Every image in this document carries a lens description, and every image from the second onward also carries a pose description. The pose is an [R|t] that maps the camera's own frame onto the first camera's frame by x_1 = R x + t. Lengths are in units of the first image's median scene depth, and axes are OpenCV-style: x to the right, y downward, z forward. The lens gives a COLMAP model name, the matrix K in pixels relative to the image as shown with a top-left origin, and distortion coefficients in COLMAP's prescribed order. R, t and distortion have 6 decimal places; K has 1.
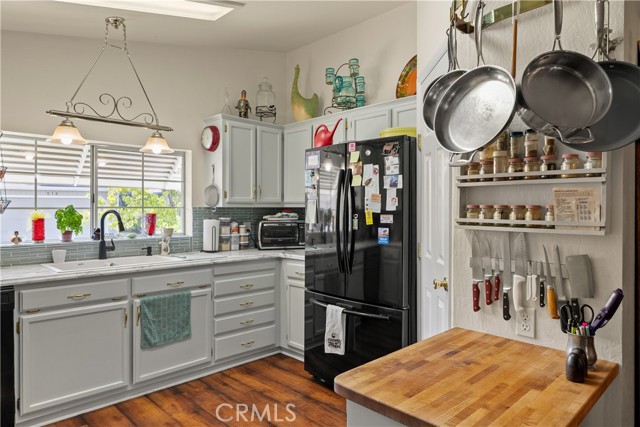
lens RADIAL K [[416.3, 0, 319.6], [0, 416.3, 209.6], [0, 0, 1]] dist [-0.008185, 0.006227]
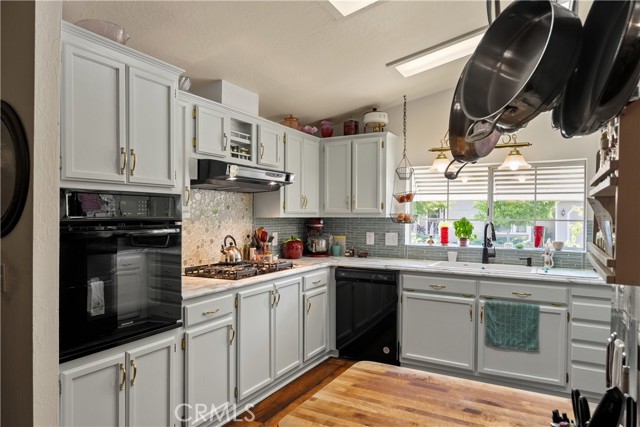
lens RADIAL K [[416.3, 0, 316.6], [0, 416.3, 218.1], [0, 0, 1]] dist [-0.008185, 0.006227]
pose [[0.289115, 0.009432, -0.957248, 0.485303], [-0.013387, 0.999894, 0.005808, -0.010431], [0.957201, 0.011135, 0.289210, 0.206883]]
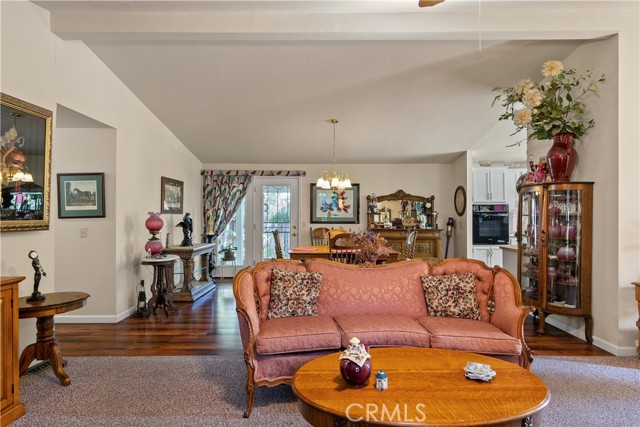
lens RADIAL K [[357.7, 0, 318.4], [0, 357.7, 213.6], [0, 0, 1]] dist [-0.003097, -0.000799]
pose [[-0.703249, -0.004498, -0.710929, 1.982952], [-0.004793, 0.999987, -0.001586, 0.018960], [0.710927, 0.002292, -0.703262, 0.870581]]
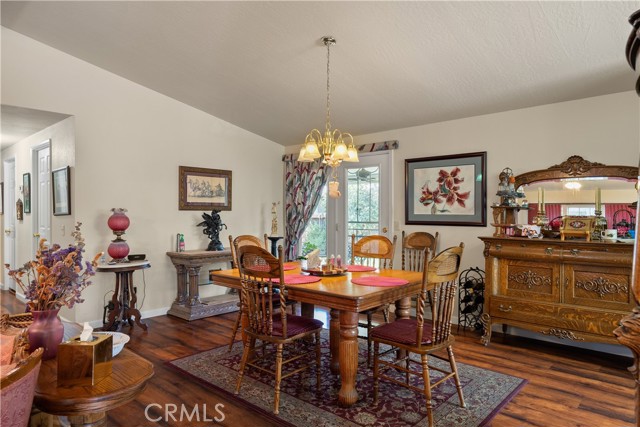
lens RADIAL K [[398.8, 0, 318.7], [0, 398.8, 215.1], [0, 0, 1]] dist [-0.001101, 0.000292]
pose [[-0.998282, 0.003054, -0.058510, 0.813785], [0.002324, 0.999919, 0.012538, 0.020534], [0.058544, 0.012380, -0.998208, 0.774670]]
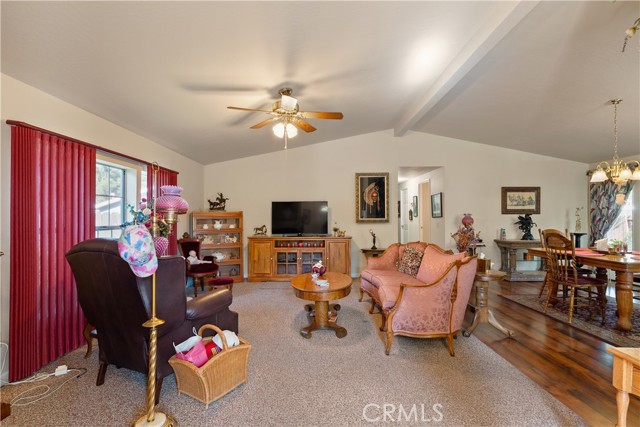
lens RADIAL K [[317.7, 0, 320.4], [0, 317.7, 215.9], [0, 0, 1]] dist [-0.000319, 0.000153]
pose [[-0.723704, 0.009317, 0.690048, 0.706424], [0.011265, 0.999935, -0.001687, 0.020969], [-0.690018, 0.006553, -0.723762, 1.462069]]
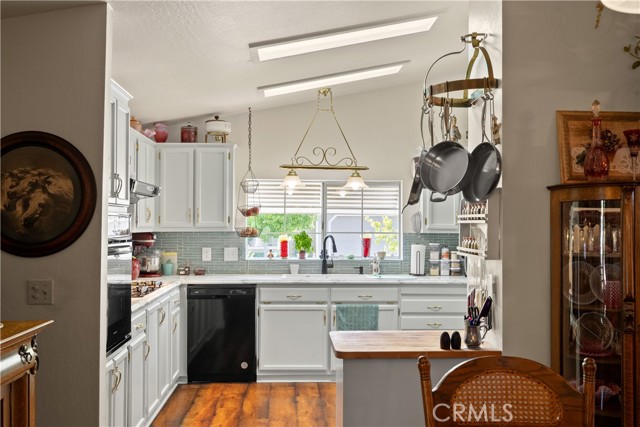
lens RADIAL K [[637.7, 0, 318.4], [0, 637.7, 209.2], [0, 0, 1]] dist [0.010508, 0.000000]
pose [[0.751786, -0.013552, -0.659268, 0.766236], [-0.007952, 0.999530, -0.029615, -0.020532], [0.659359, 0.027507, 0.751324, -0.484241]]
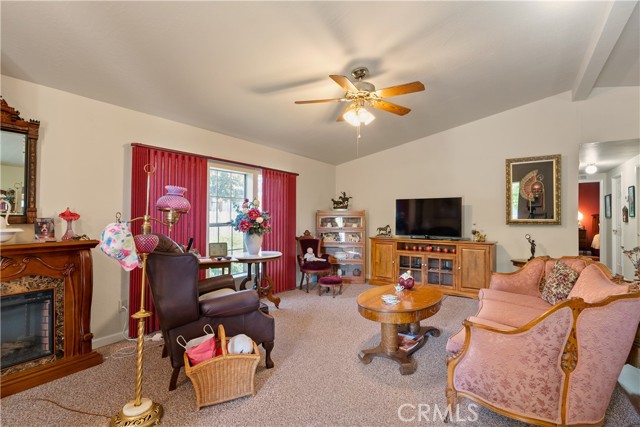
lens RADIAL K [[311.1, 0, 320.1], [0, 311.1, 213.8], [0, 0, 1]] dist [-0.000850, -0.000252]
pose [[-0.213760, 0.010161, 0.976833, 0.658844], [0.003701, 0.999947, -0.009592, 0.022724], [-0.976879, 0.001565, -0.213787, 1.035673]]
